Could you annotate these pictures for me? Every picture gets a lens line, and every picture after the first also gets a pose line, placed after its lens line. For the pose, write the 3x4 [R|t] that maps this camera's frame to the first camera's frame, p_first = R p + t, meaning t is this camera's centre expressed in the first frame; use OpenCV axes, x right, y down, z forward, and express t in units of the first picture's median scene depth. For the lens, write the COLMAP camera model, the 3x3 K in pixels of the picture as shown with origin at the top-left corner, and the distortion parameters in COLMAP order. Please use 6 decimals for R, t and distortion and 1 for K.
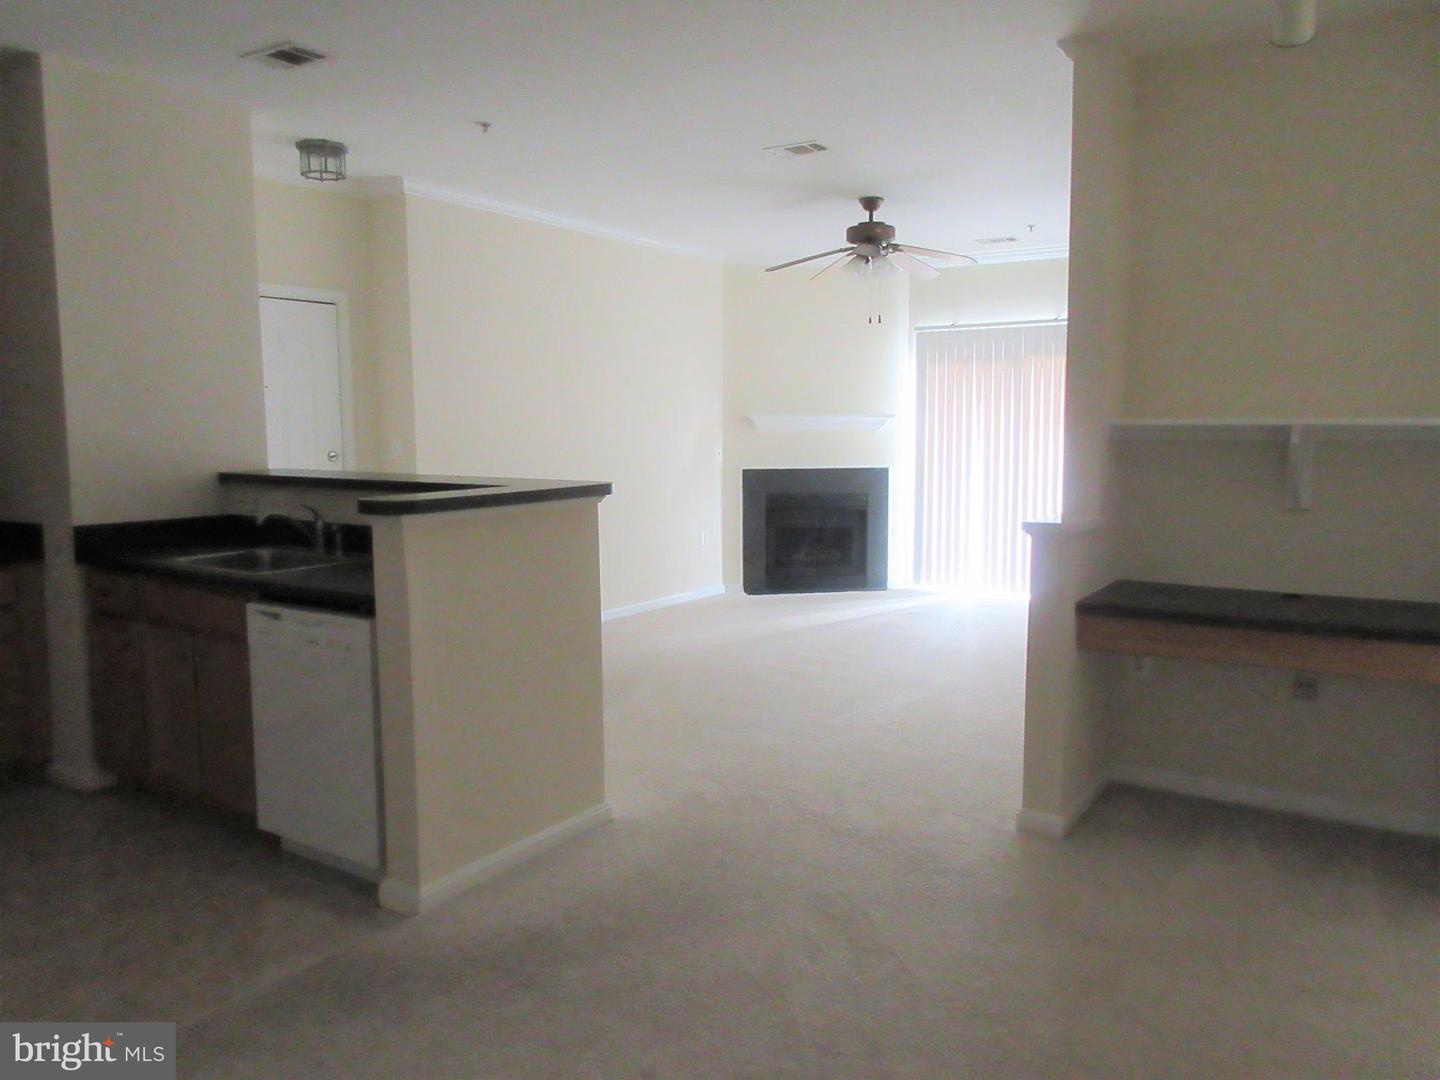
lens RADIAL K [[1052.1, 0, 730.9], [0, 1052.1, 539.0], [0, 0, 1]] dist [-0.011196, -0.004019]
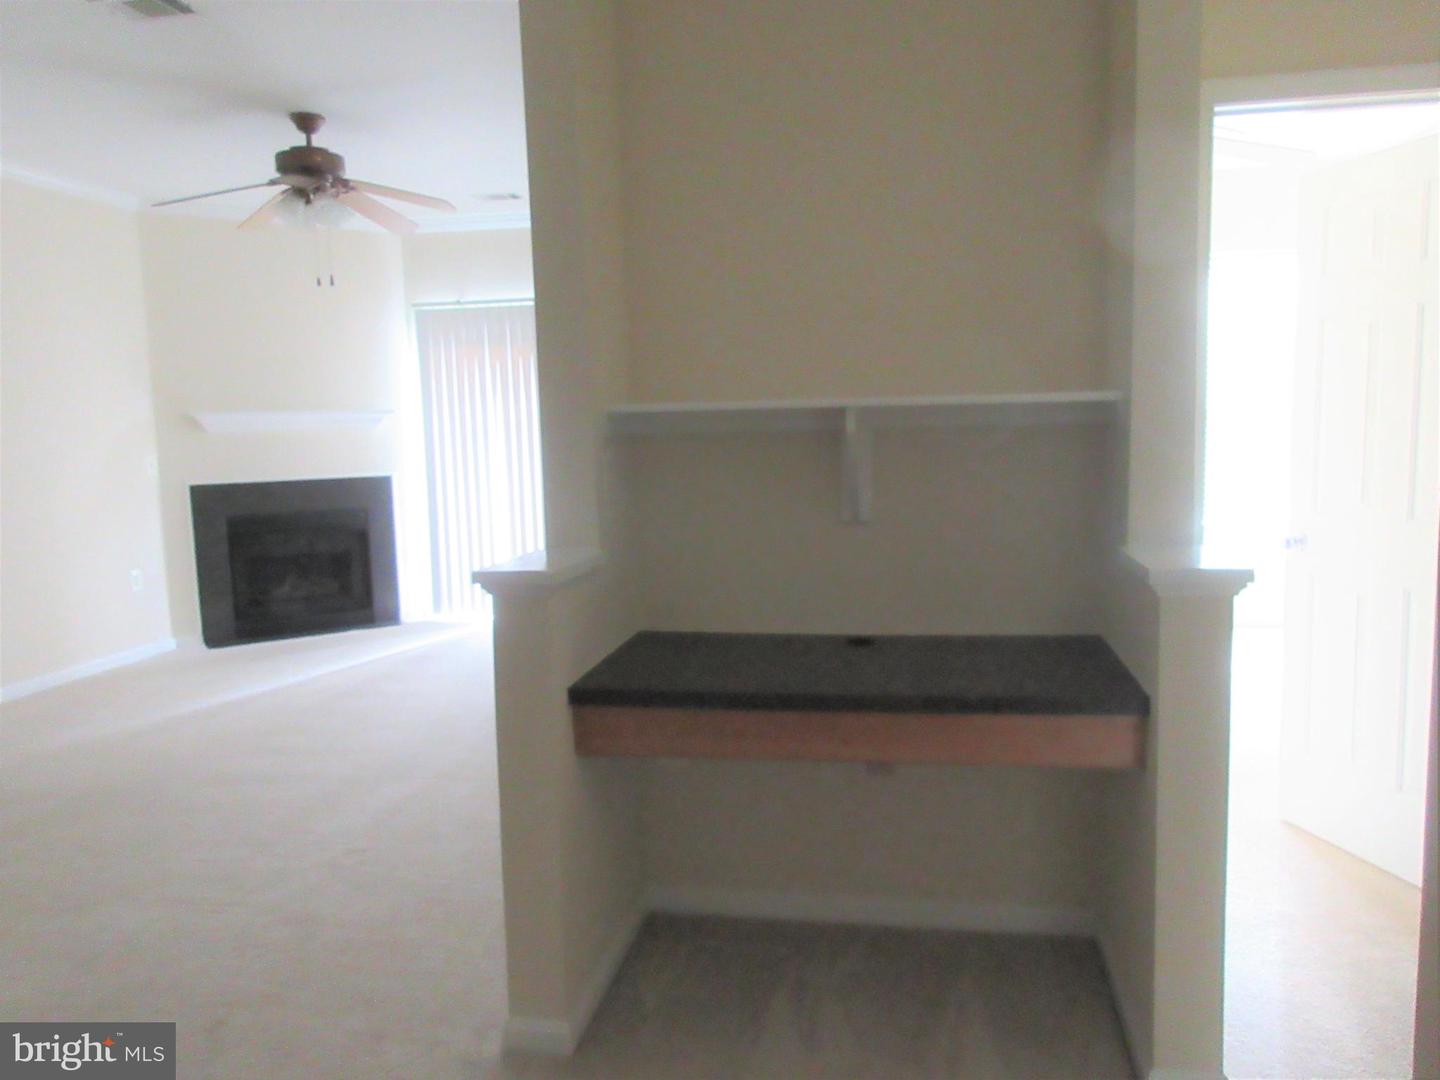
lens RADIAL K [[1052.1, 0, 730.9], [0, 1052.1, 539.0], [0, 0, 1]] dist [-0.011196, -0.004019]
pose [[0.917622, -0.062909, 0.392443, 0.071892], [0.062320, 0.997954, 0.014254, -0.014053], [-0.392537, 0.011378, 0.919666, 0.152048]]
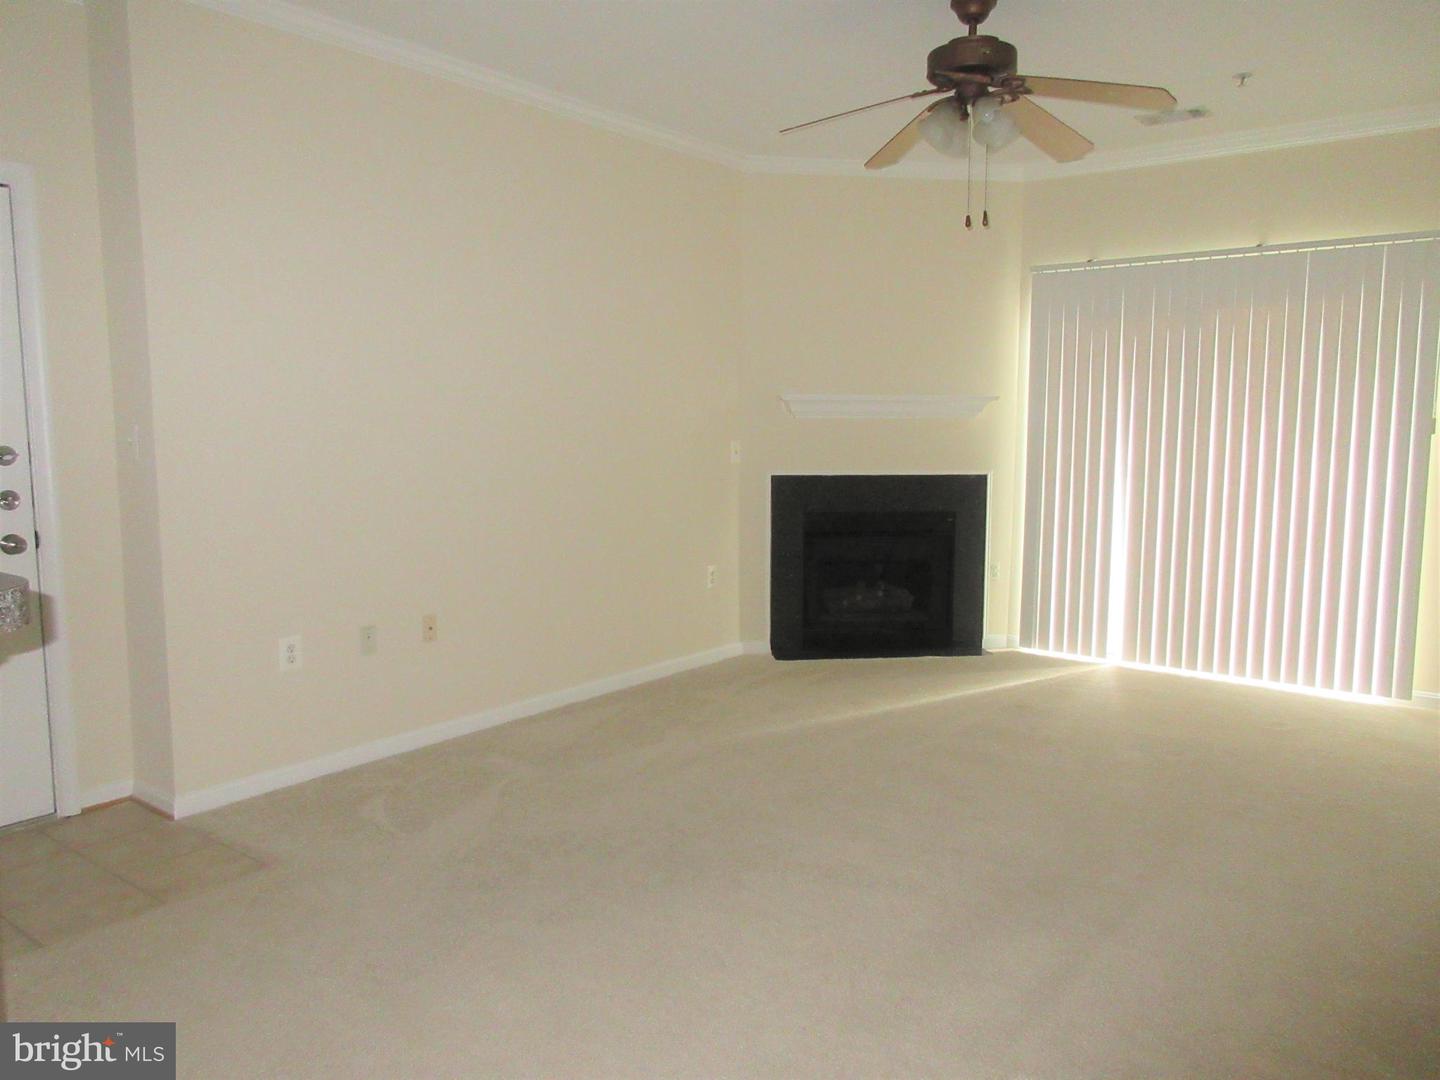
lens RADIAL K [[1085.9, 0, 719.2], [0, 1085.9, 546.9], [0, 0, 1]] dist [0.004923, -0.001705]
pose [[0.996729, 0.013223, -0.079730, 0.034871], [-0.012618, 0.999888, 0.008083, -0.025745], [0.079828, -0.007050, 0.996784, 0.297120]]
